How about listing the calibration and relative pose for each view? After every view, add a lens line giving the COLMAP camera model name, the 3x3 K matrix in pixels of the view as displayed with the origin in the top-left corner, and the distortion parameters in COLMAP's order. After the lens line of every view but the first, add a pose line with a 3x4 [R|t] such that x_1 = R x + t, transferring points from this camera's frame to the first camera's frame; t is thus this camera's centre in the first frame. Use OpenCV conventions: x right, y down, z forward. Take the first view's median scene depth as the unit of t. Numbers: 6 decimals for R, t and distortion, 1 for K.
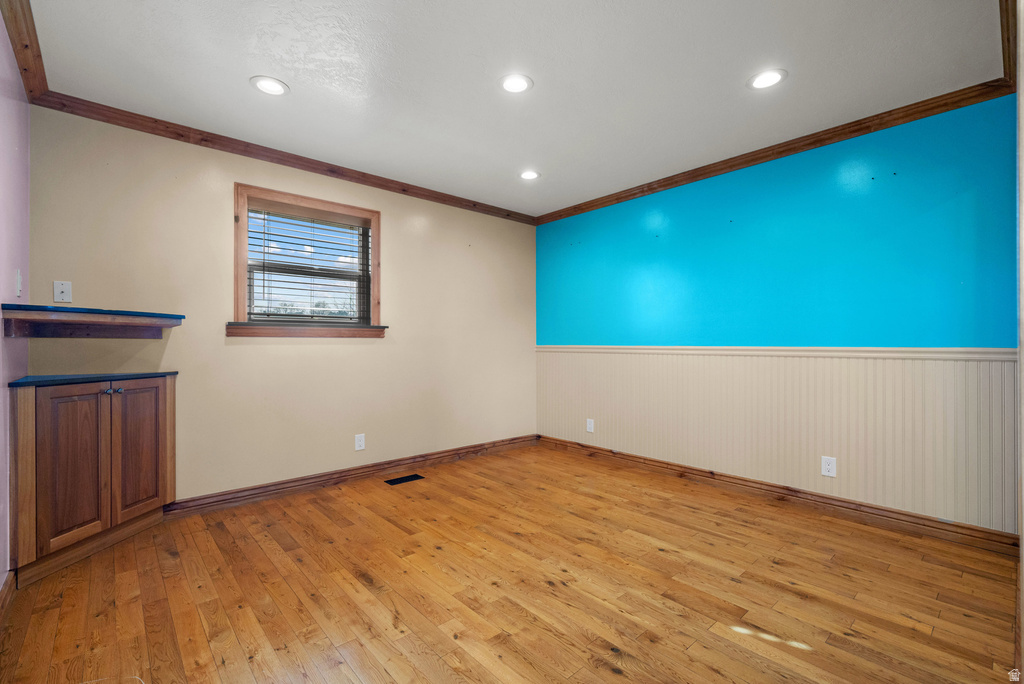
lens RADIAL K [[448.4, 0, 512.0], [0, 448.4, 342.0], [0, 0, 1]] dist [0.000411, 0.000017]
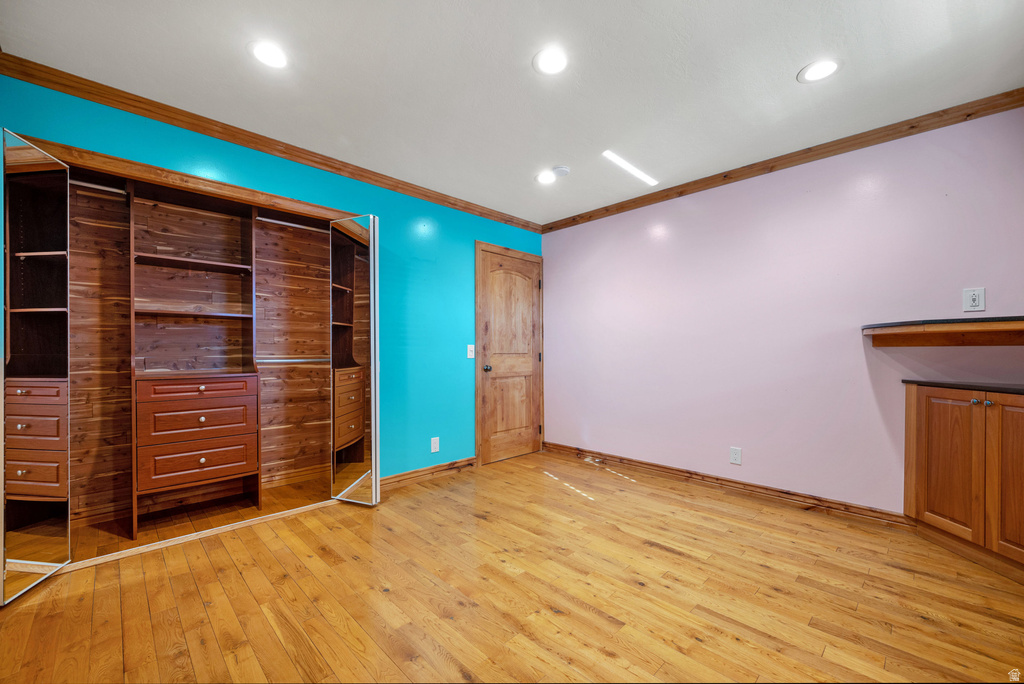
lens RADIAL K [[410.8, 0, 510.1], [0, 410.8, 350.3], [0, 0, 1]] dist [-0.010213, -0.000120]
pose [[-0.999148, 0.002844, -0.041181, 0.127610], [0.002857, 0.999996, -0.000241, -0.000447], [0.041180, -0.000358, -0.999152, 1.810702]]
